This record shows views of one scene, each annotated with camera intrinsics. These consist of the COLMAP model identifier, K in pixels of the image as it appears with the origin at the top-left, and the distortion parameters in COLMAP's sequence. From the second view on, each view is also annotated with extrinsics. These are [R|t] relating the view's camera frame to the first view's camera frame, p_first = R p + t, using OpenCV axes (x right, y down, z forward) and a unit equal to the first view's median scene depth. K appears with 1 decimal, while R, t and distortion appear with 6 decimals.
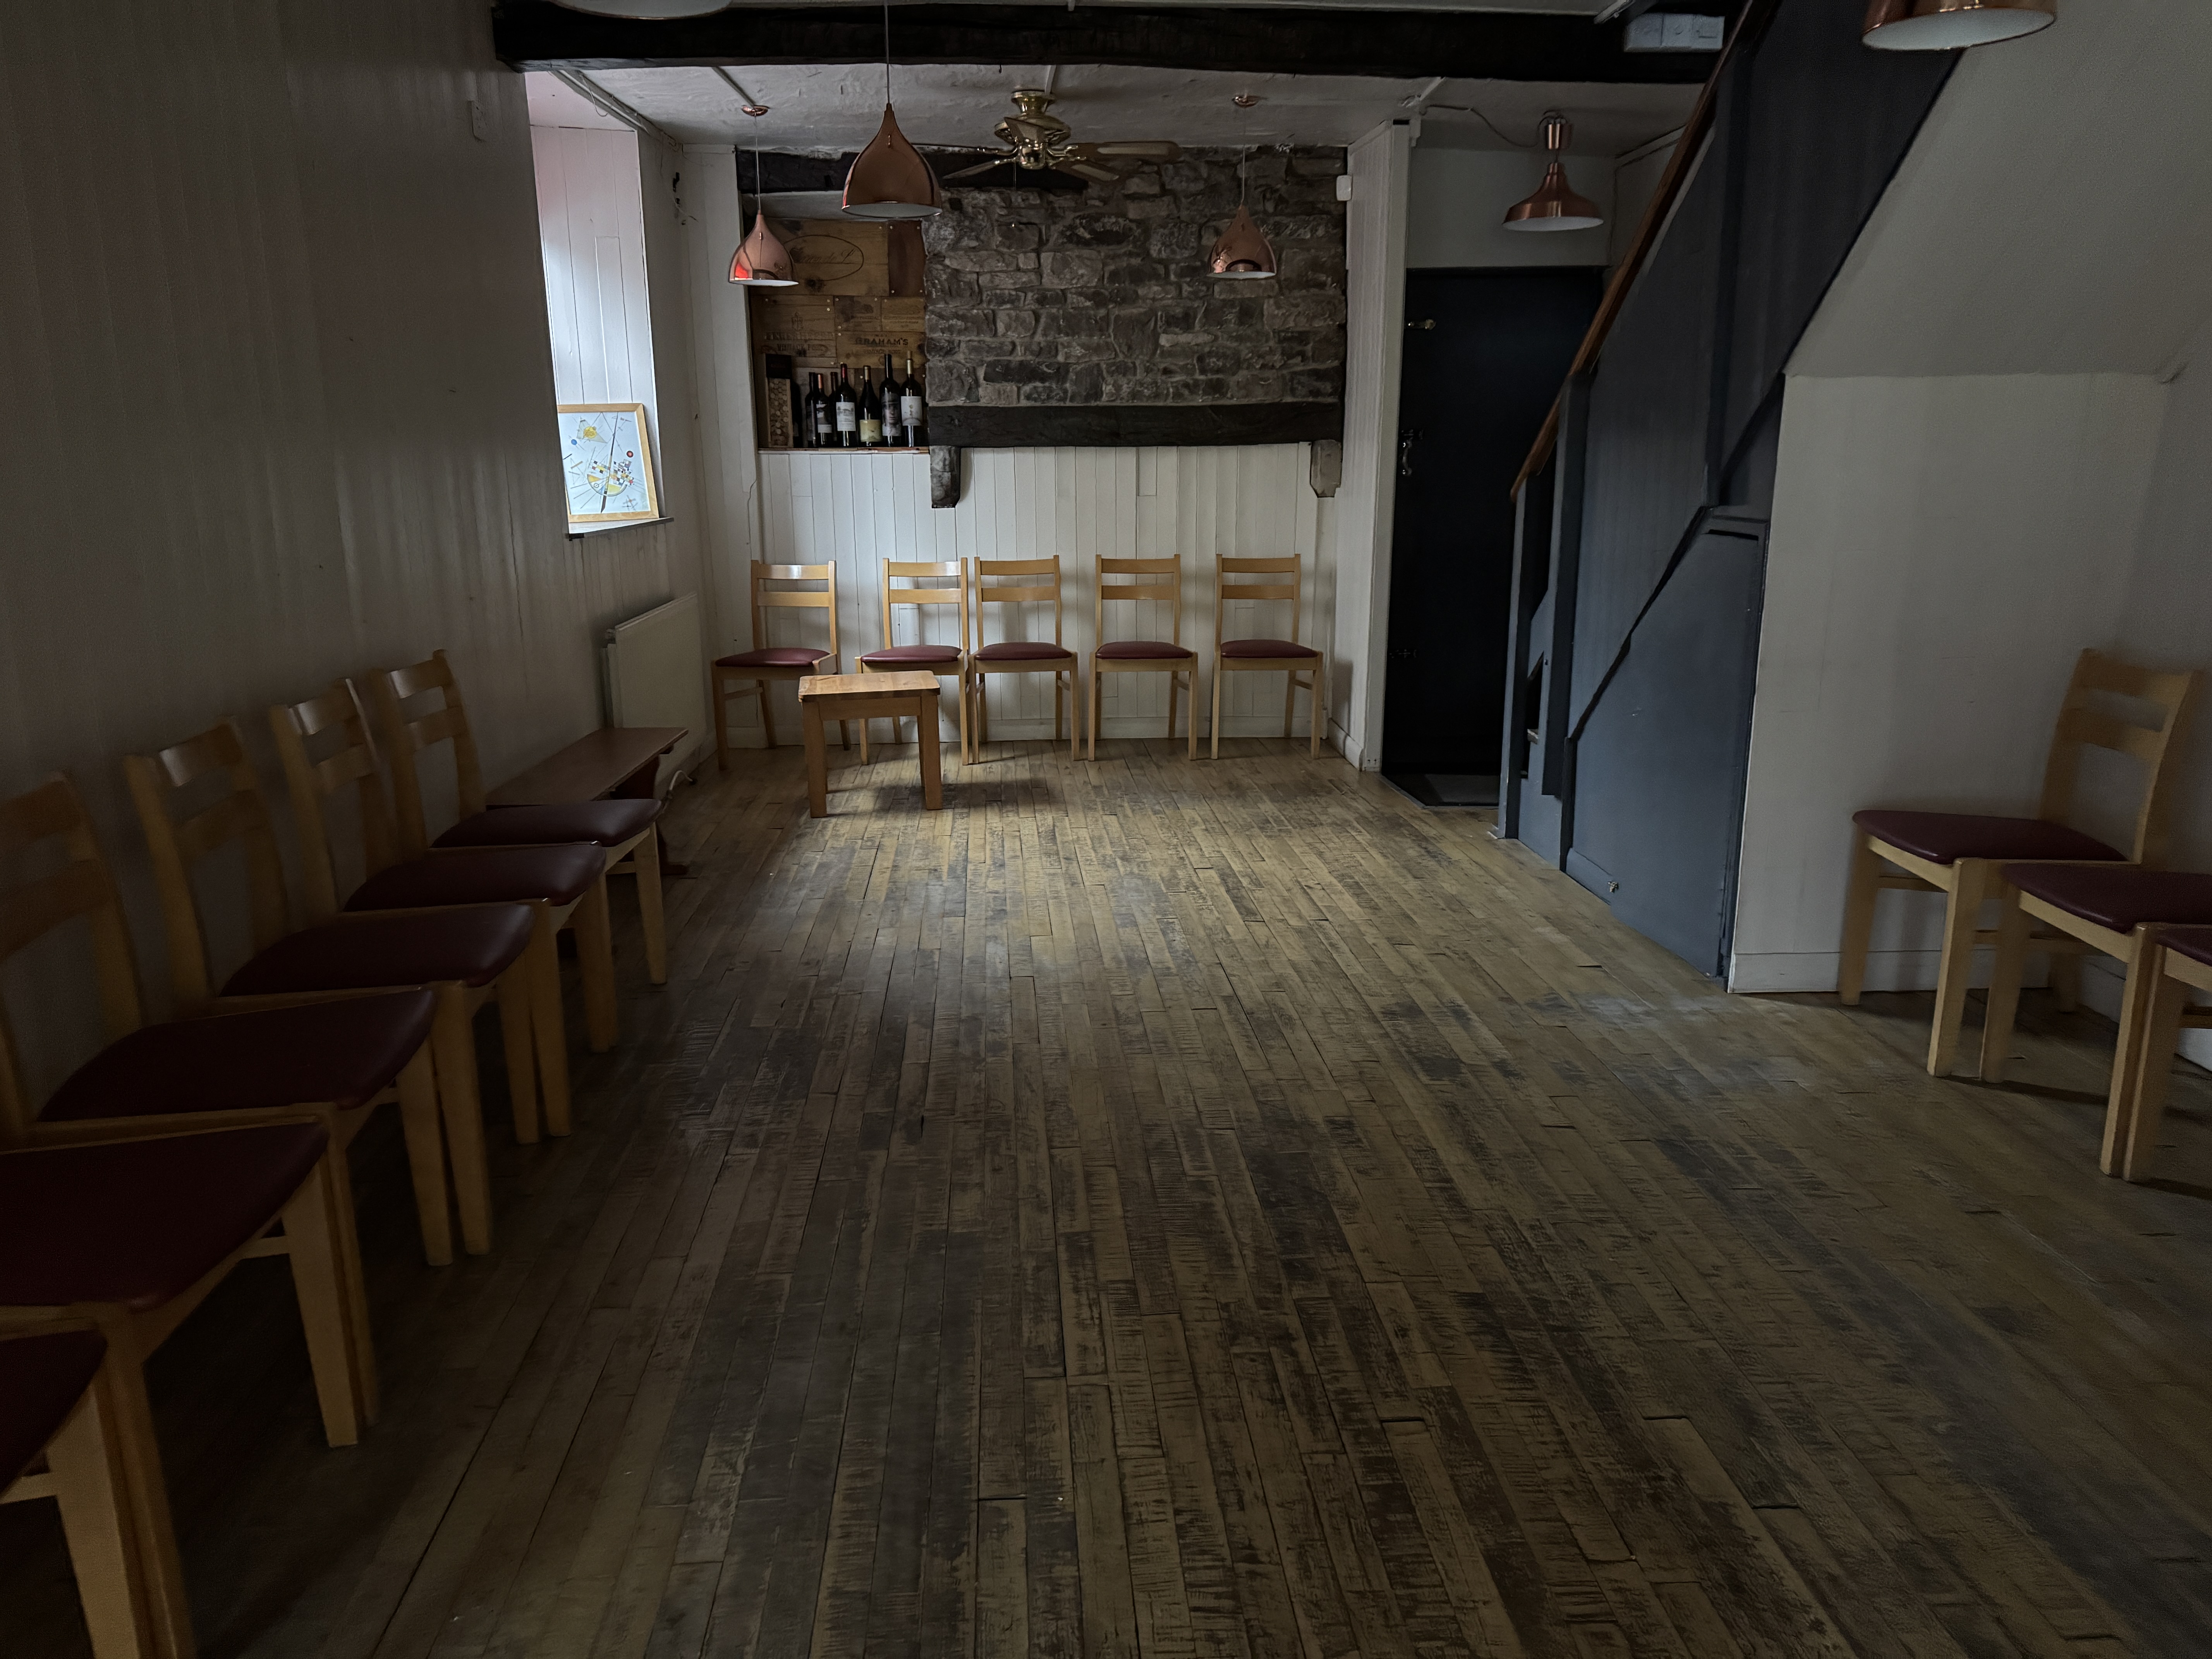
lens RADIAL K [[1582.5, 0, 1047.6], [0, 1582.5, 885.5], [0, 0, 1]] dist [0.048341, -0.003660]
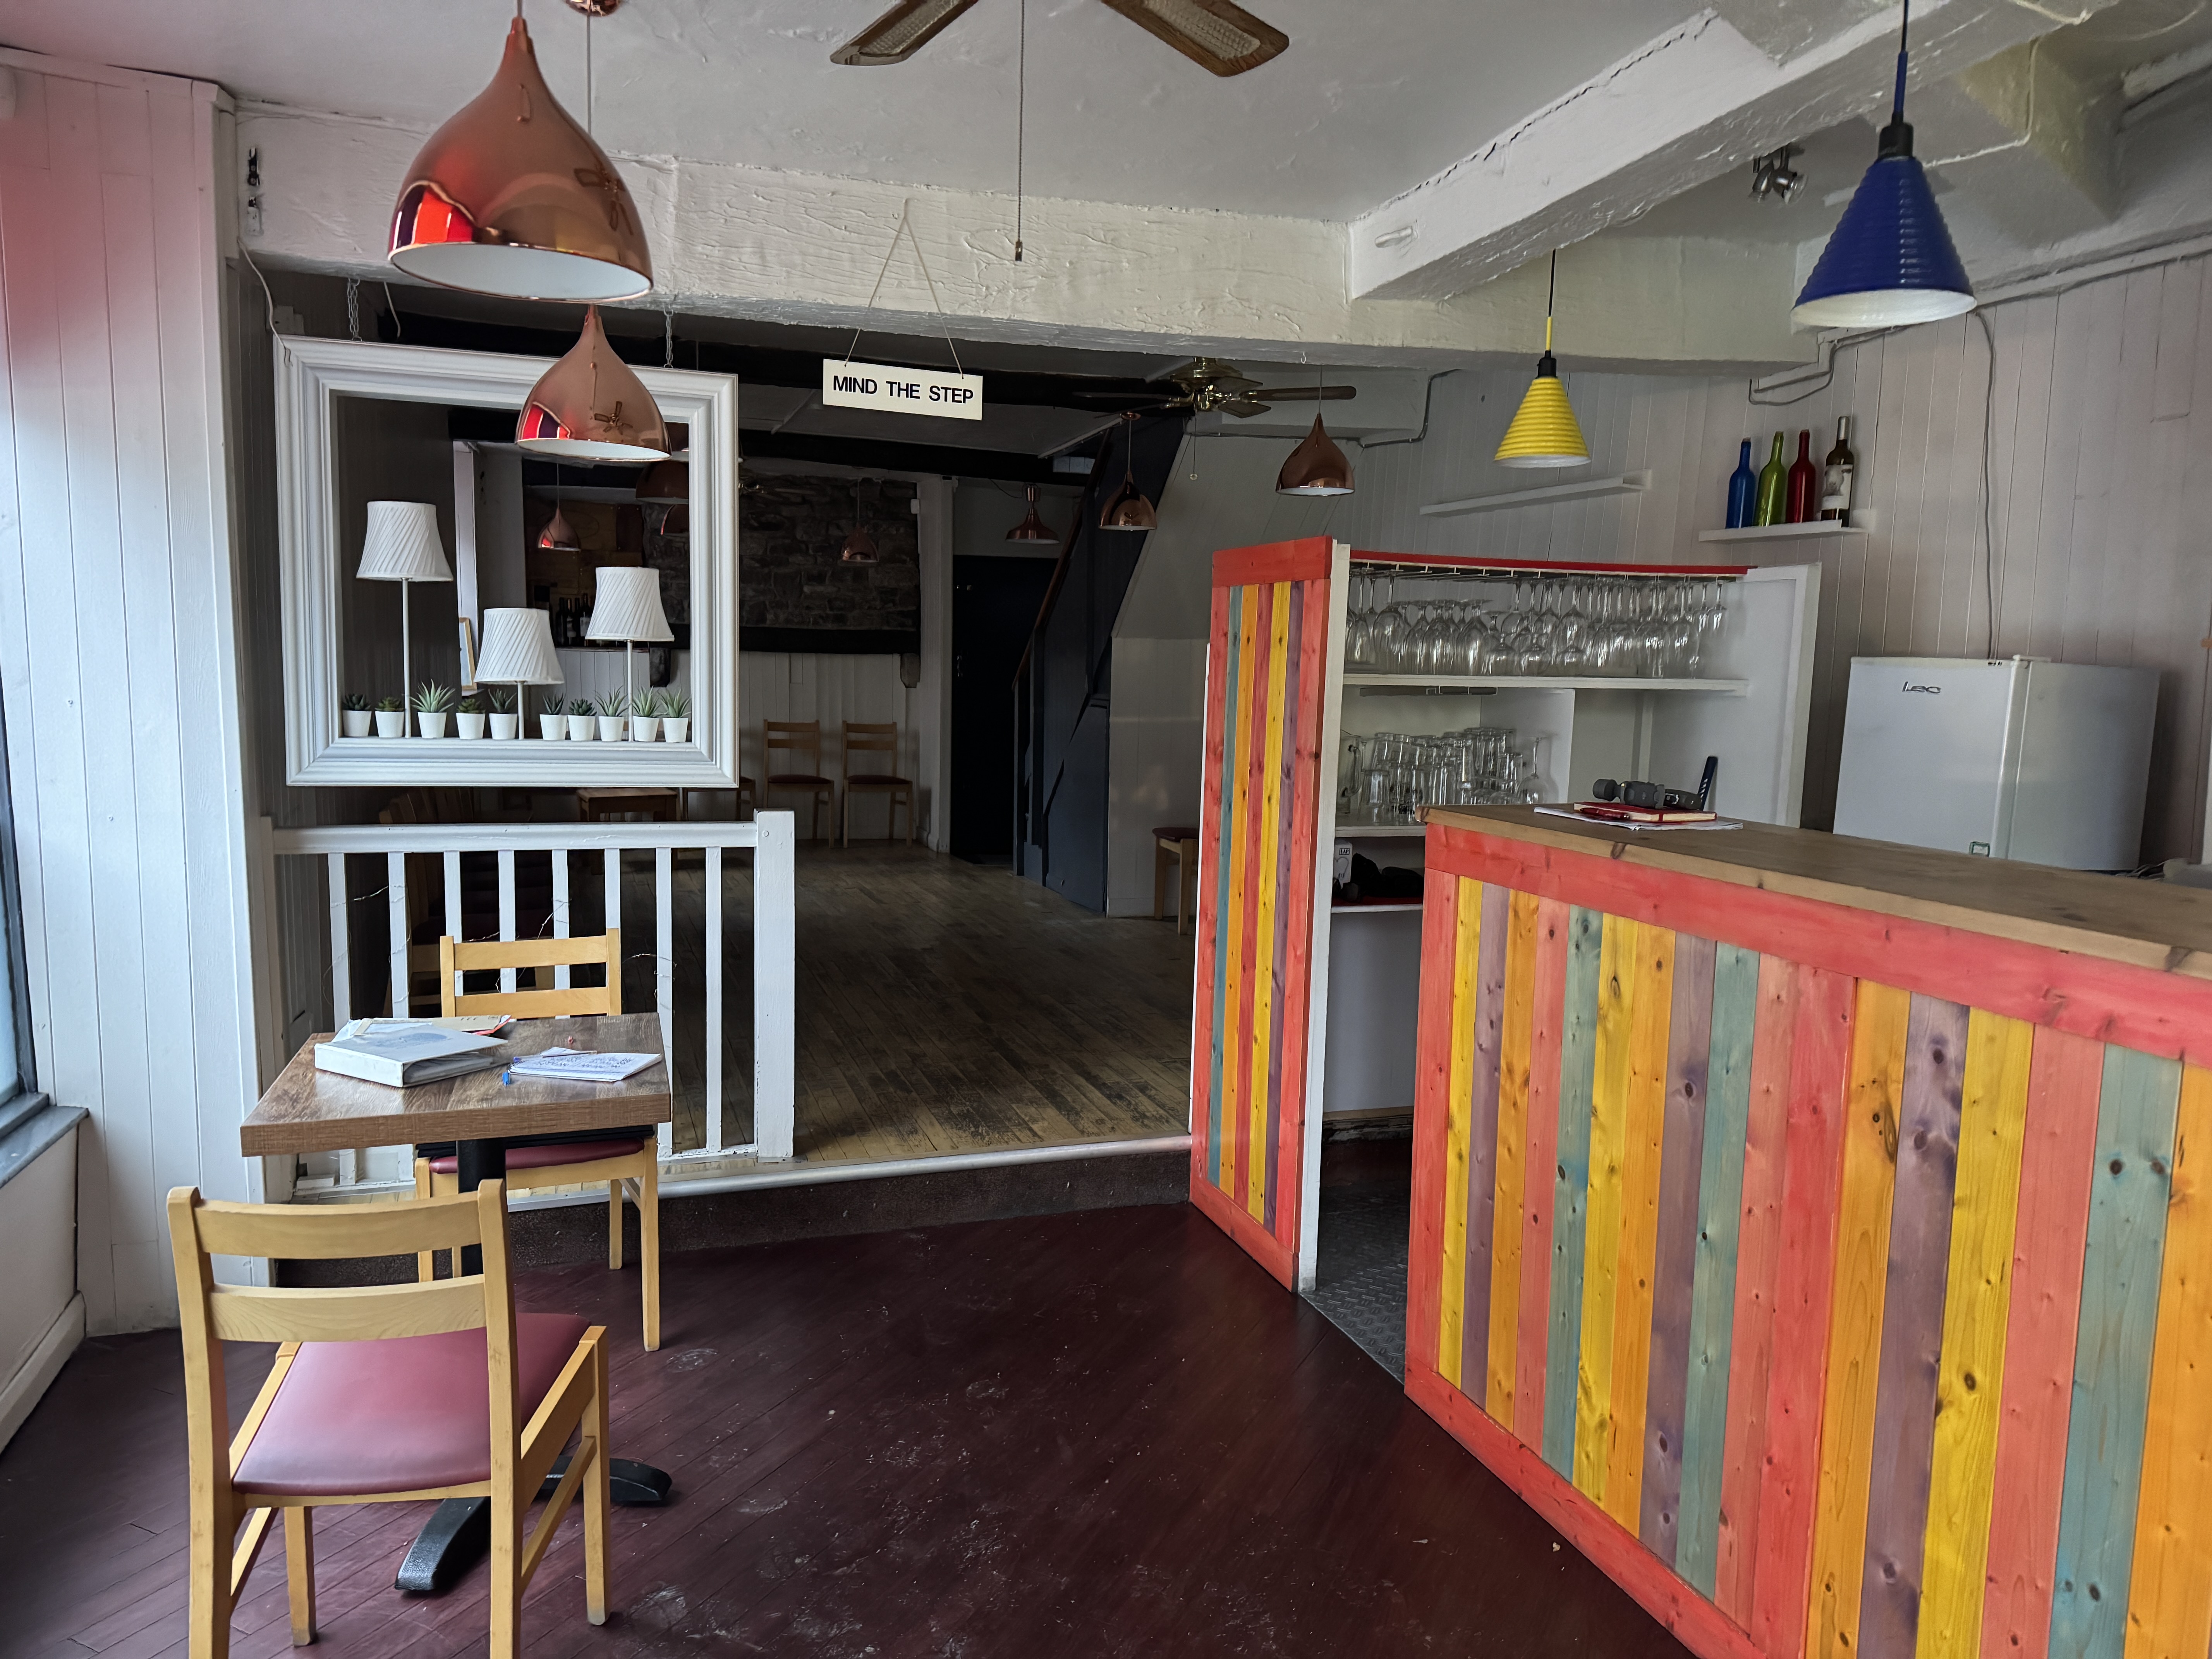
lens RADIAL K [[1522.4, 0, 1106.0], [0, 1522.4, 829.5], [0, 0, 1]] dist [0.047395, -0.000014]
pose [[0.955801, -0.003240, 0.293997, -0.090520], [0.047741, 0.988379, -0.144317, 0.130176], [-0.290113, 0.151974, 0.944848, -0.495081]]
